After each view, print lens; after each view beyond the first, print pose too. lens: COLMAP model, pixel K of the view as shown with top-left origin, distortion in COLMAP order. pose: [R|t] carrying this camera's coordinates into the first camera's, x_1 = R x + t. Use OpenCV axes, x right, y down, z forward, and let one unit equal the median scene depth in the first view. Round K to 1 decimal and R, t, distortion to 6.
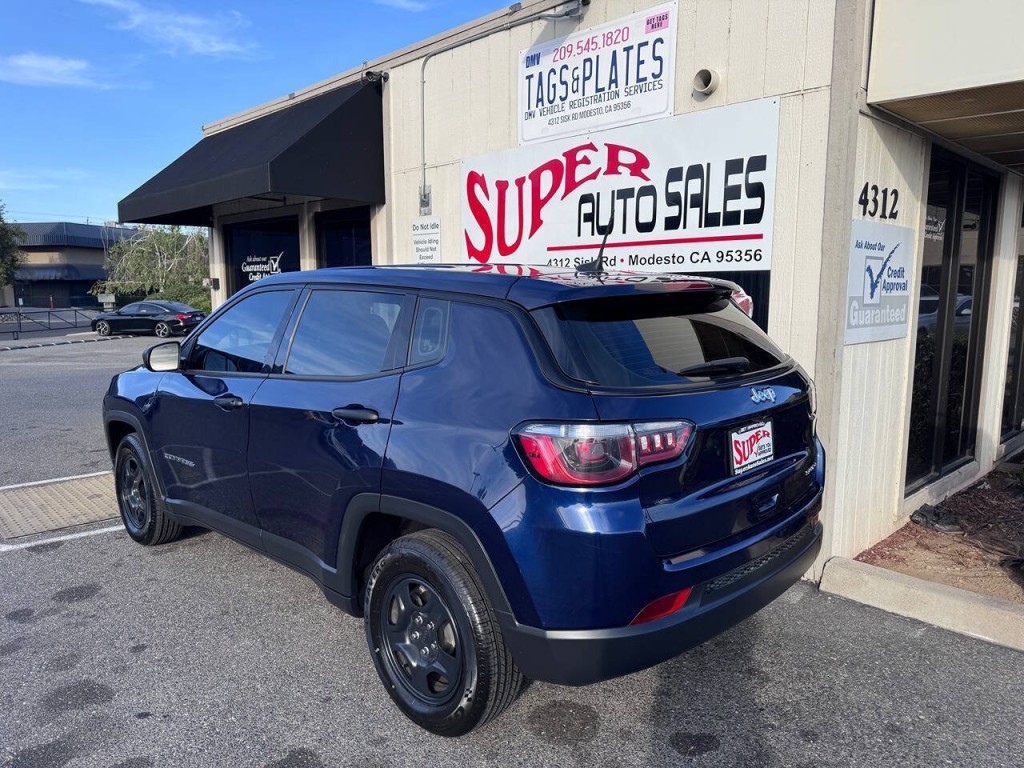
lens RADIAL K [[723.7, 0, 509.5], [0, 723.7, 388.0], [0, 0, 1]] dist [0.063495, -0.105920]
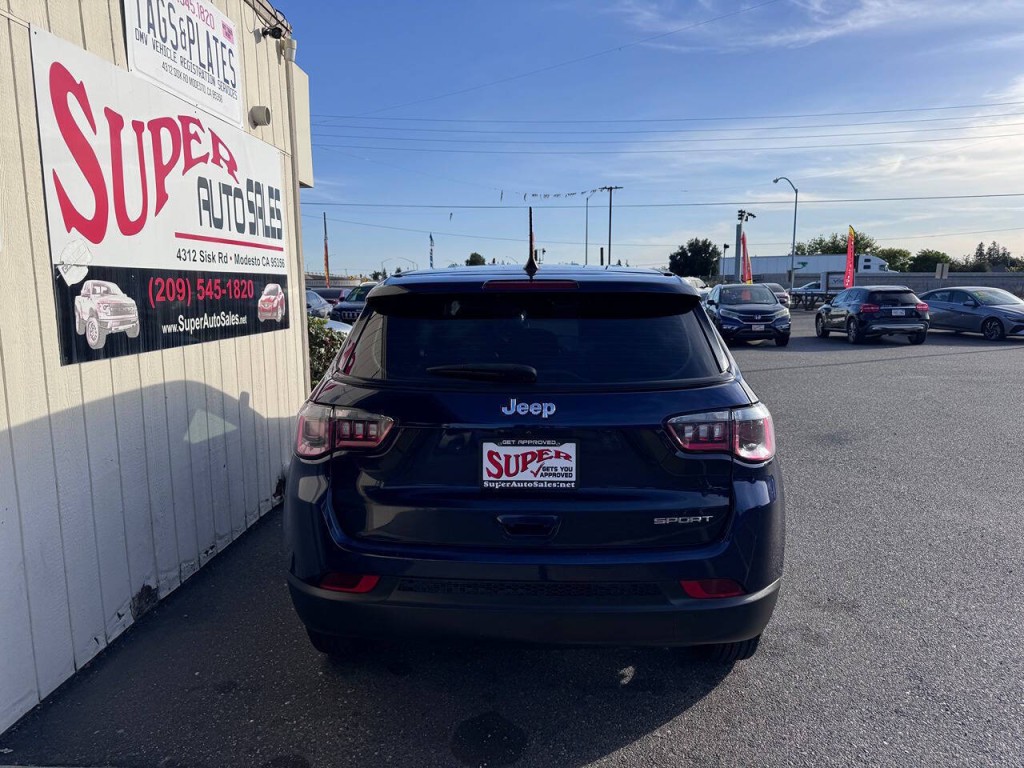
lens RADIAL K [[734.0, 0, 520.3], [0, 734.0, 380.5], [0, 0, 1]] dist [0.002645, -0.000471]
pose [[-0.695445, -0.085839, 0.713433, -0.830198], [0.106391, 0.969597, 0.220369, -0.195905], [-0.710659, 0.229158, -0.665169, 1.433979]]
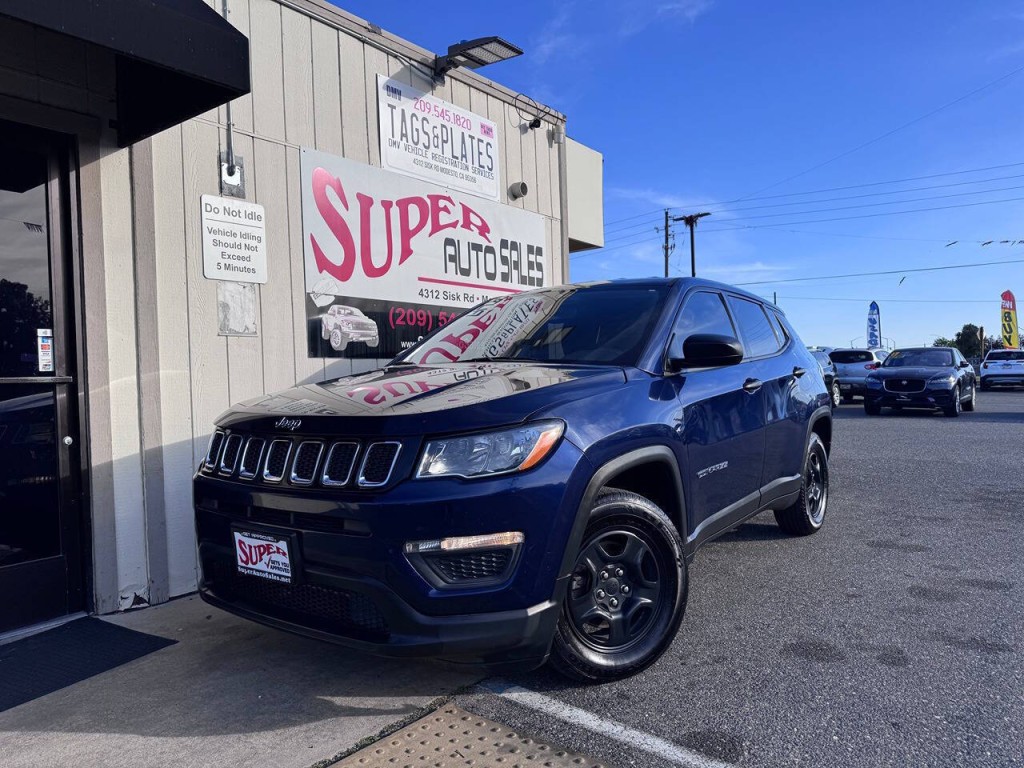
lens RADIAL K [[712.8, 0, 505.9], [0, 712.8, 391.5], [0, 0, 1]] dist [0.128074, -0.224765]
pose [[-0.134112, -0.013070, 0.990880, -1.099751], [0.161182, 0.986310, 0.034825, -0.053479], [-0.977770, 0.164383, -0.130169, 1.159126]]
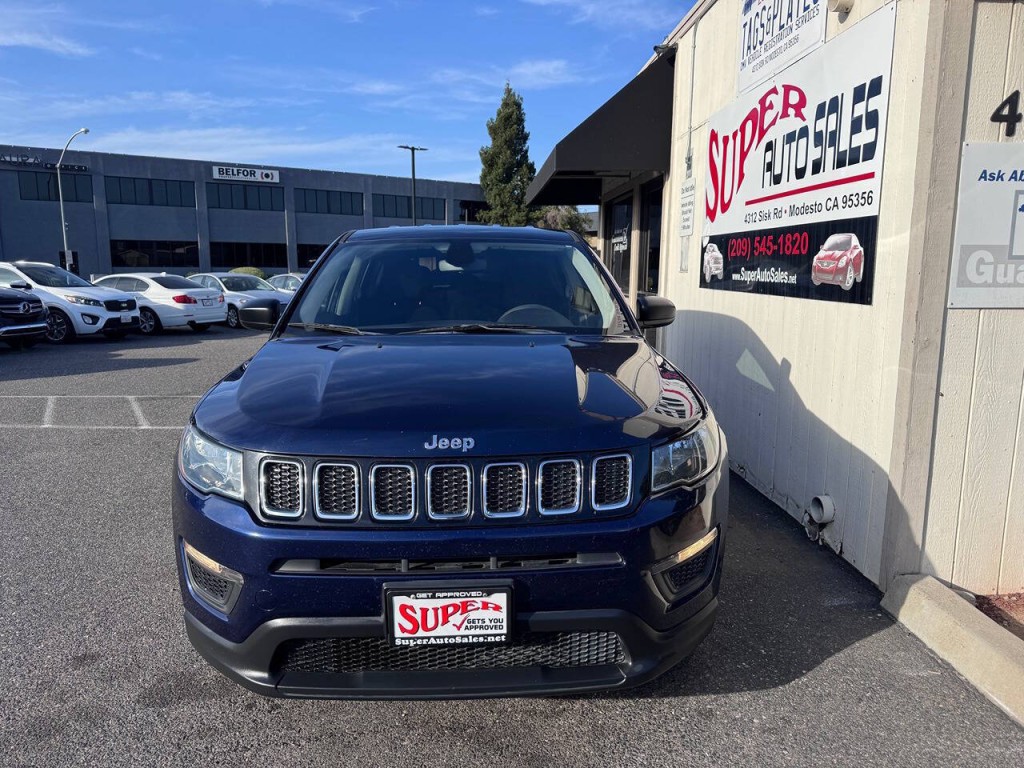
lens RADIAL K [[747.0, 0, 511.3], [0, 747.0, 383.7], [0, 0, 1]] dist [-0.003163, -0.005461]
pose [[0.756919, 0.102851, -0.645365, 0.527547], [-0.089617, 0.994544, 0.053391, 0.018337], [0.647335, 0.017423, 0.762006, 0.075147]]
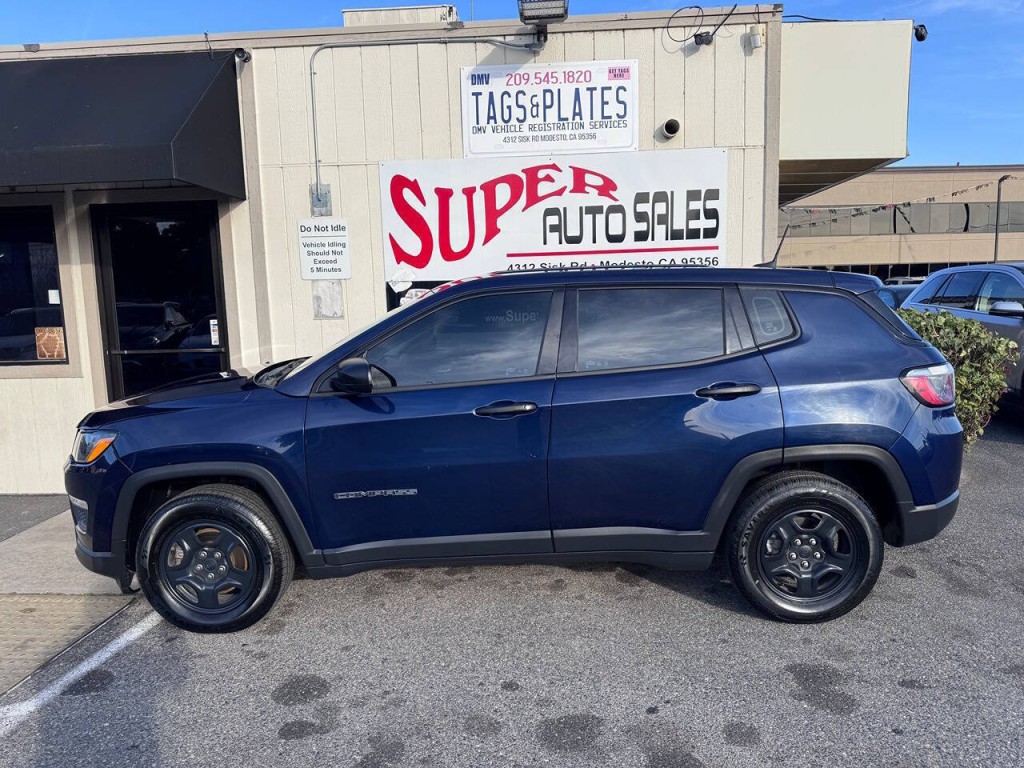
lens RADIAL K [[729.0, 0, 514.5], [0, 729.0, 381.0], [0, 0, 1]] dist [0.167863, -0.311406]
pose [[0.735337, -0.103057, 0.669820, -0.783758], [0.117534, 0.992786, 0.023717, -0.031226], [-0.667432, 0.061286, 0.742145, 0.202693]]
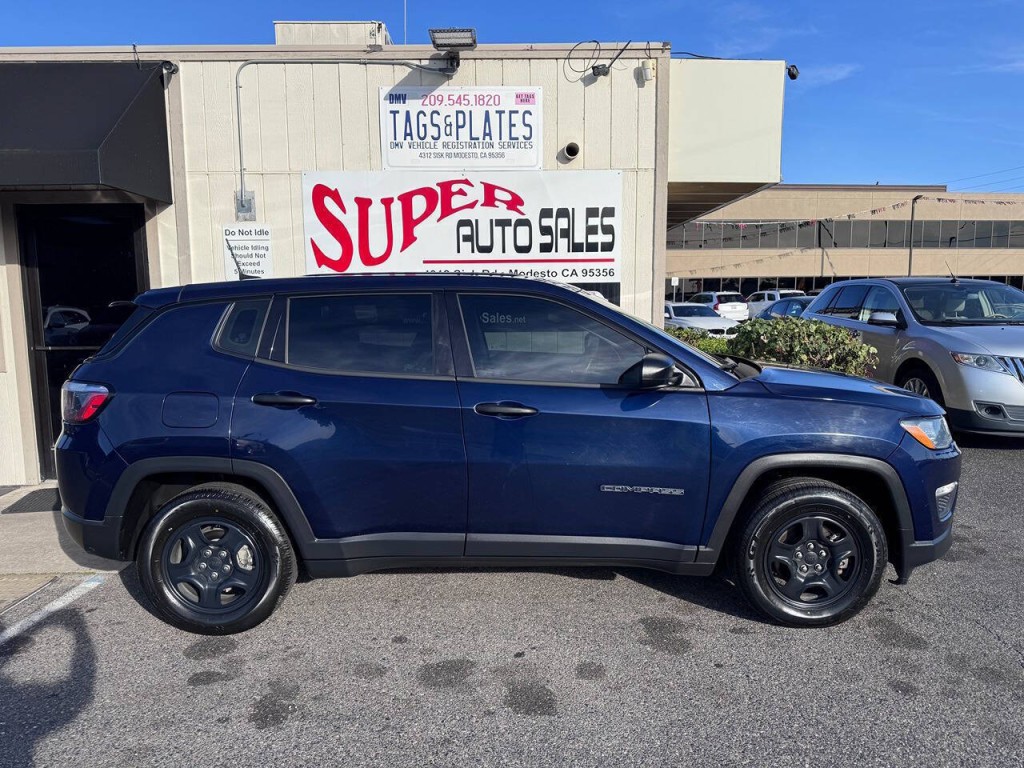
lens RADIAL K [[725.0, 0, 518.0], [0, 725.0, 385.9], [0, 0, 1]] dist [0.140349, -0.231742]
pose [[0.680689, -0.098722, 0.725891, -0.810184], [0.108153, 0.993563, 0.033707, -0.016172], [-0.724545, 0.055563, 0.686984, 0.092273]]
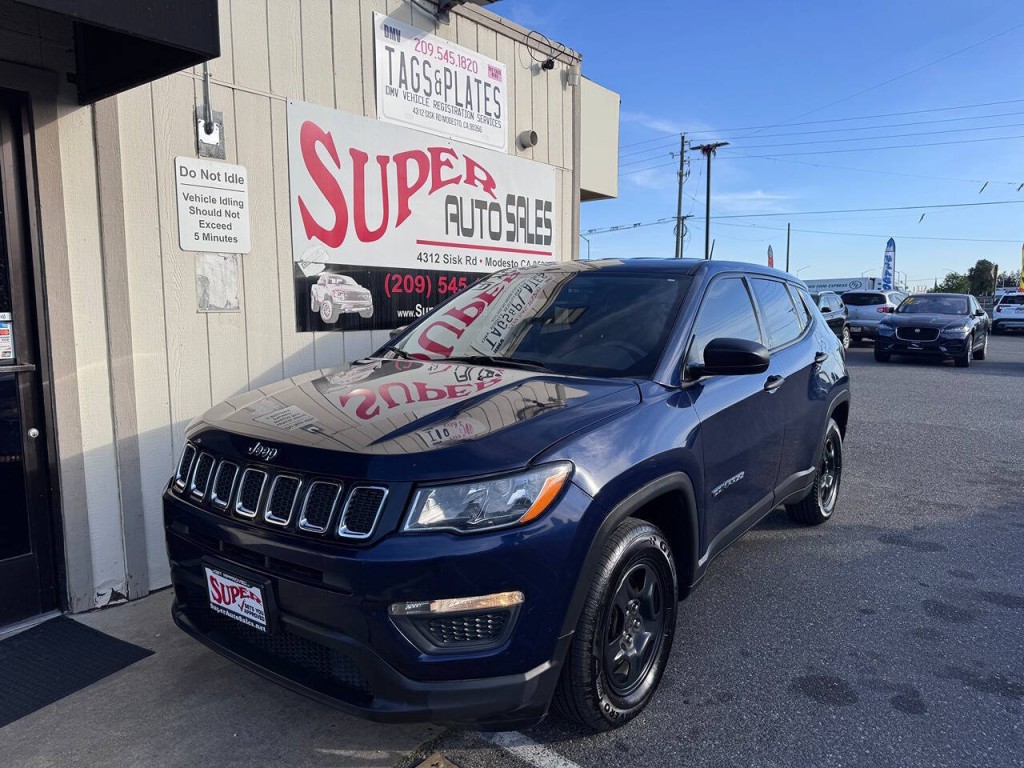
lens RADIAL K [[719.5, 0, 513.3], [0, 719.5, 386.5], [0, 0, 1]] dist [0.101052, -0.167996]
pose [[-0.138047, -0.113369, 0.983916, -1.040836], [0.135654, 0.981901, 0.132170, -0.125799], [-0.981092, 0.151718, -0.120169, 1.138279]]
